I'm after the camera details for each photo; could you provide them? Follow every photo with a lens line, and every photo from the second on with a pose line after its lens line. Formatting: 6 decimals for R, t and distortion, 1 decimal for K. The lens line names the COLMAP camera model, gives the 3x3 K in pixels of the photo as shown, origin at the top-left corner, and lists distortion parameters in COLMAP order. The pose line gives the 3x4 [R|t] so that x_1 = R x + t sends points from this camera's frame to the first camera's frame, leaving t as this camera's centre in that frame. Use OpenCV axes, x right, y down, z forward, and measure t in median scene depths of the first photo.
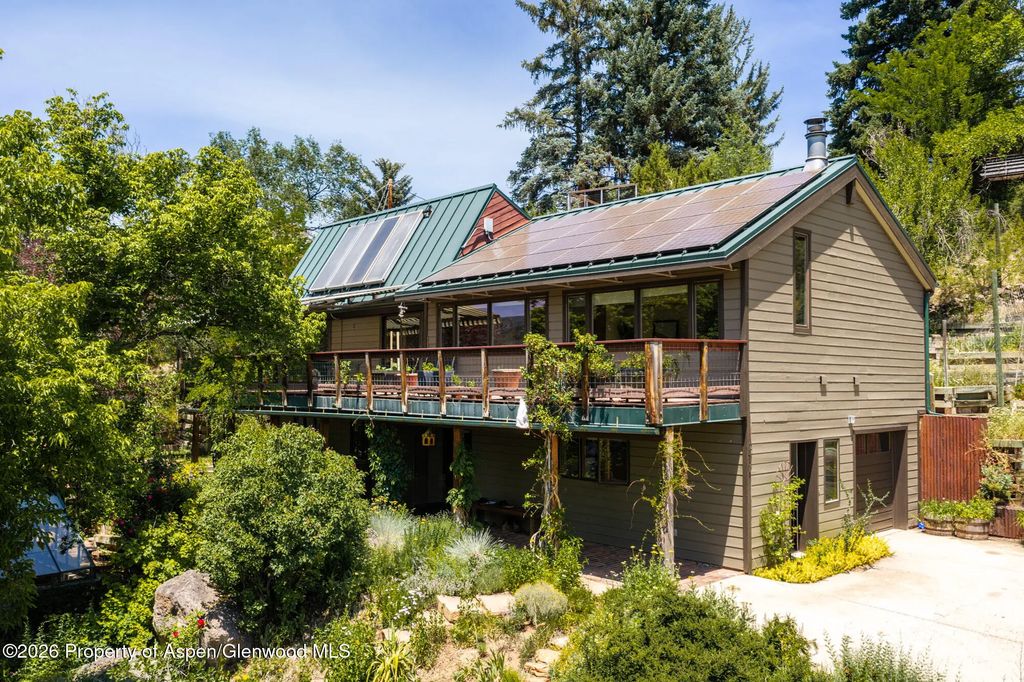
lens RADIAL K [[833.0, 0, 499.4], [0, 833.0, 352.9], [0, 0, 1]] dist [0.008320, -0.005880]
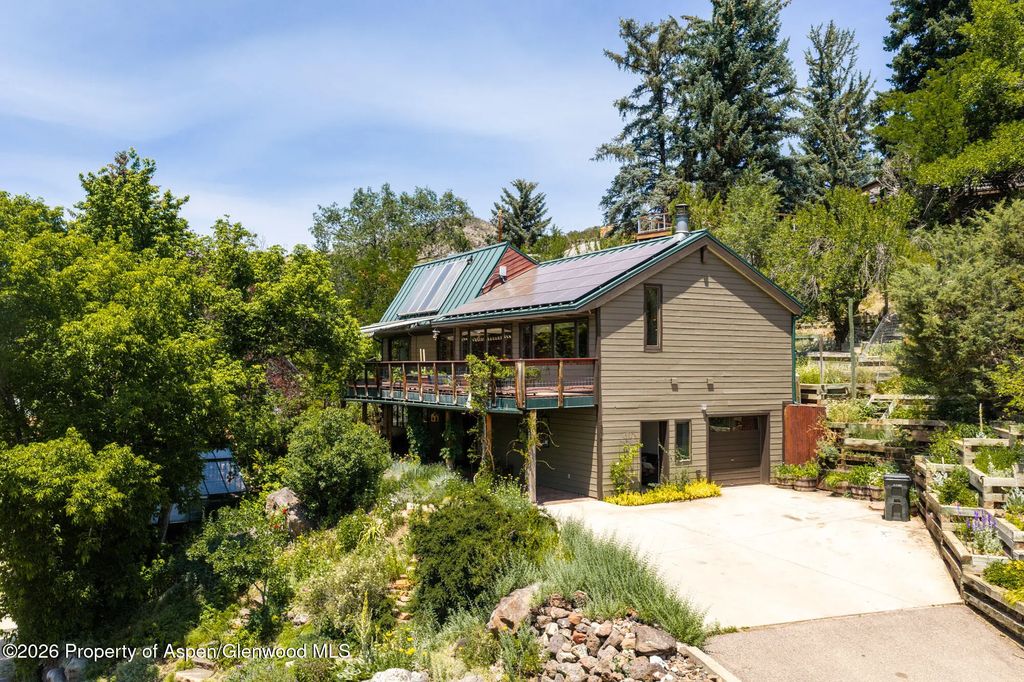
lens RADIAL K [[833.0, 0, 499.4], [0, 833.0, 352.9], [0, 0, 1]] dist [0.008320, -0.005880]
pose [[0.973321, -0.008200, -0.229301, 0.432324], [0.011197, 0.999868, 0.011773, -0.040786], [0.229174, -0.014027, 0.973284, -0.563602]]
